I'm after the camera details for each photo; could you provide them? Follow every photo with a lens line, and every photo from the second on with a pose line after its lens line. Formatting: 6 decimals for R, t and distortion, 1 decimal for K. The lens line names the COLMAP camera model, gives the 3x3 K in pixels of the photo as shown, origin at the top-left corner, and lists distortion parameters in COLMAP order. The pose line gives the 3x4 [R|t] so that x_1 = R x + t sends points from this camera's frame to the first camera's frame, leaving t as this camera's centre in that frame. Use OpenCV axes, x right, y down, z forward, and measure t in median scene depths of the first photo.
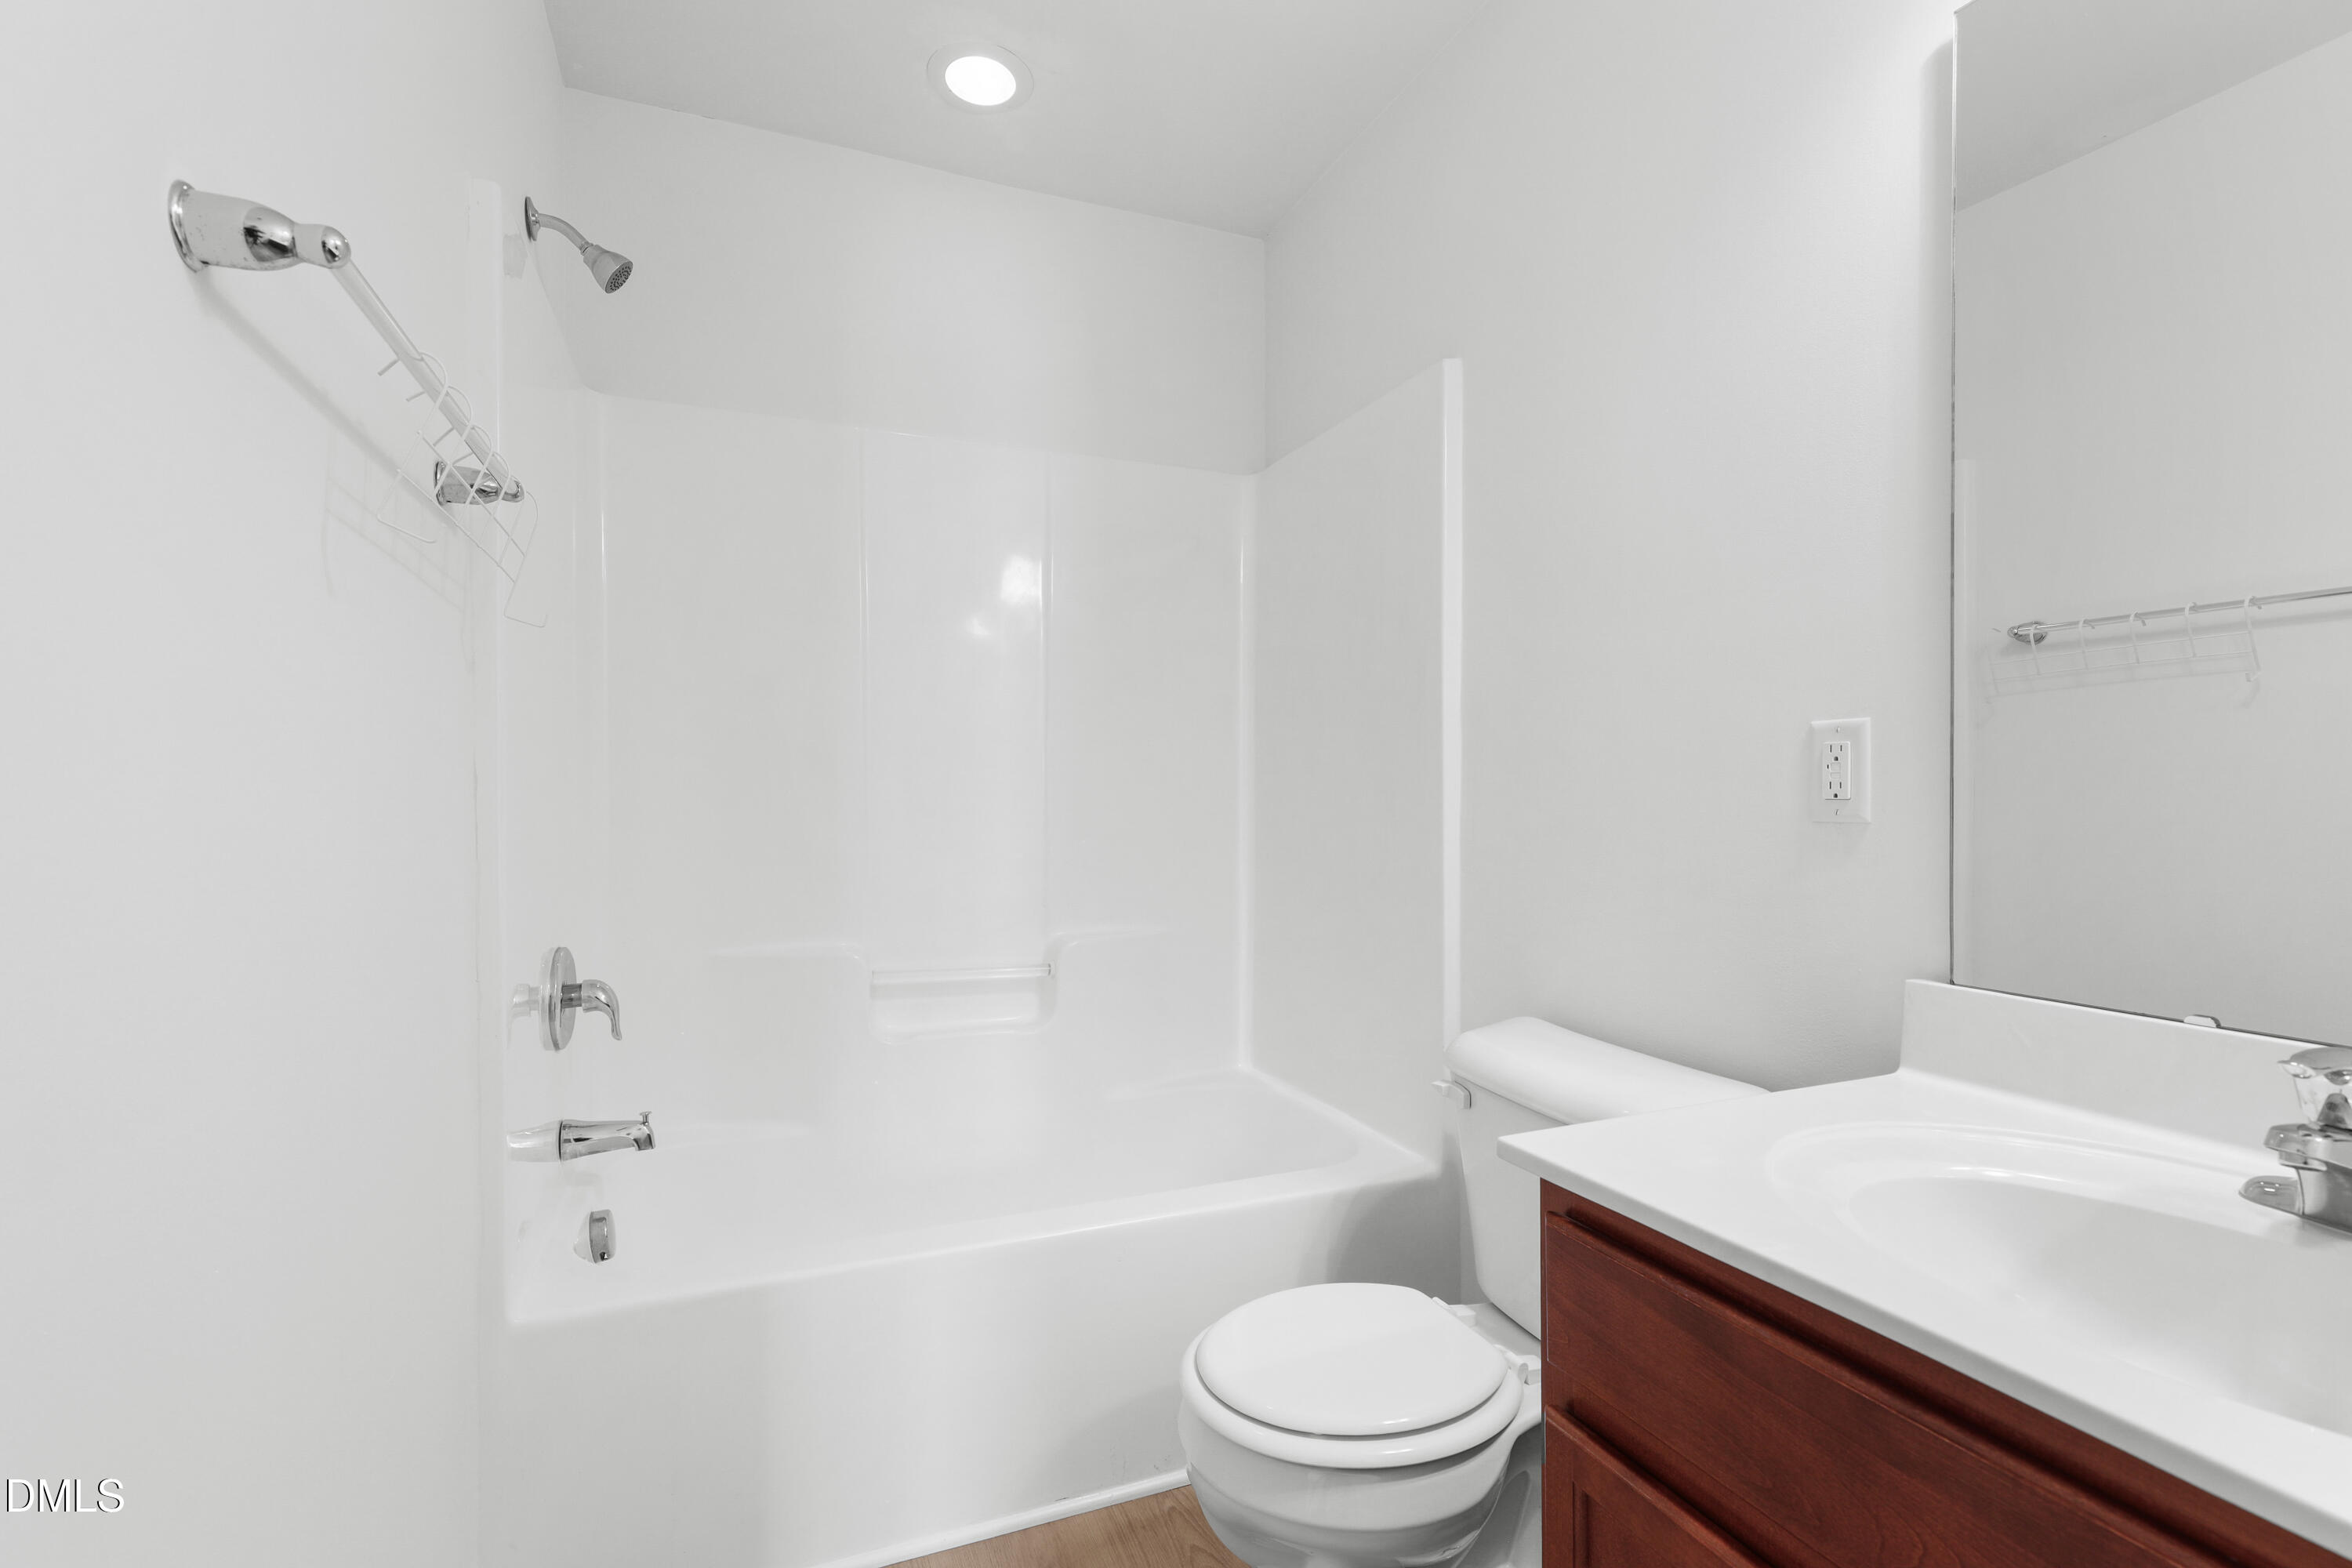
lens RADIAL K [[1098.5, 0, 1184.0], [0, 1098.5, 786.3], [0, 0, 1]] dist [0.002549, -0.001557]
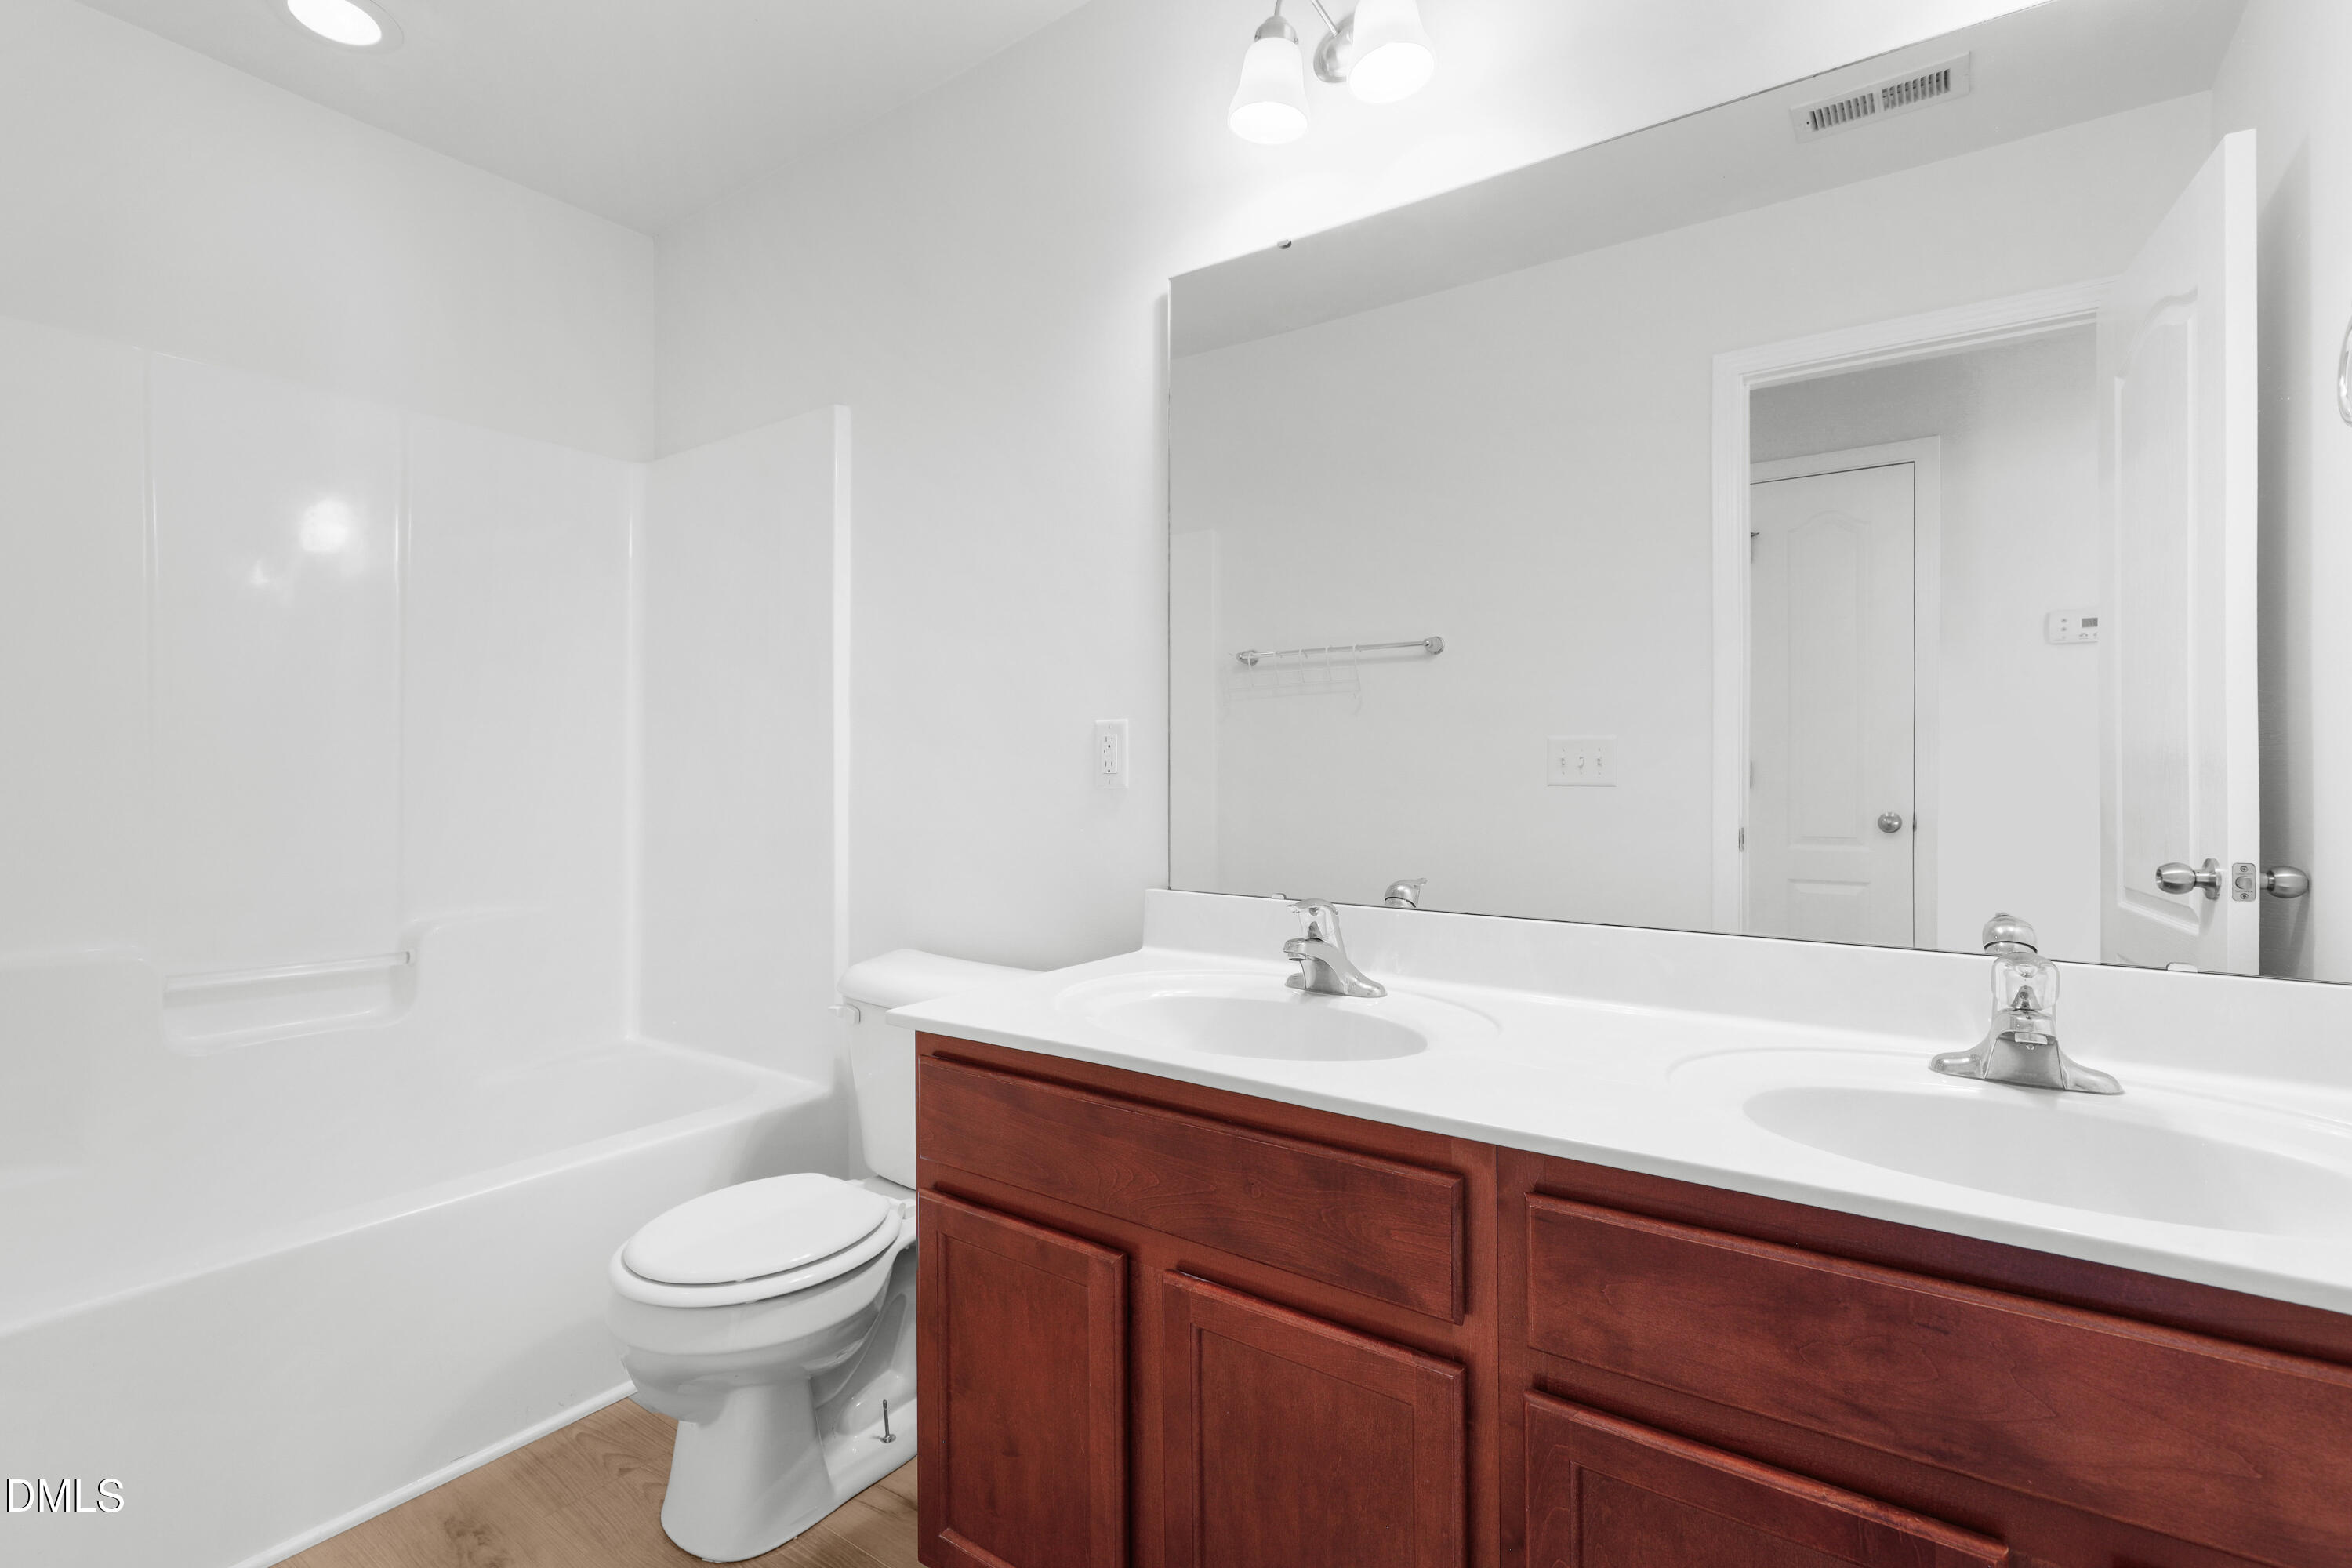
lens RADIAL K [[1098.5, 0, 1183.6], [0, 1098.5, 773.2], [0, 0, 1]] dist [0.002549, -0.001557]
pose [[0.849795, -0.003270, 0.527103, -0.103427], [-0.000693, 0.999973, 0.007320, 0.001027], [-0.527113, -0.006586, 0.849770, -0.311517]]
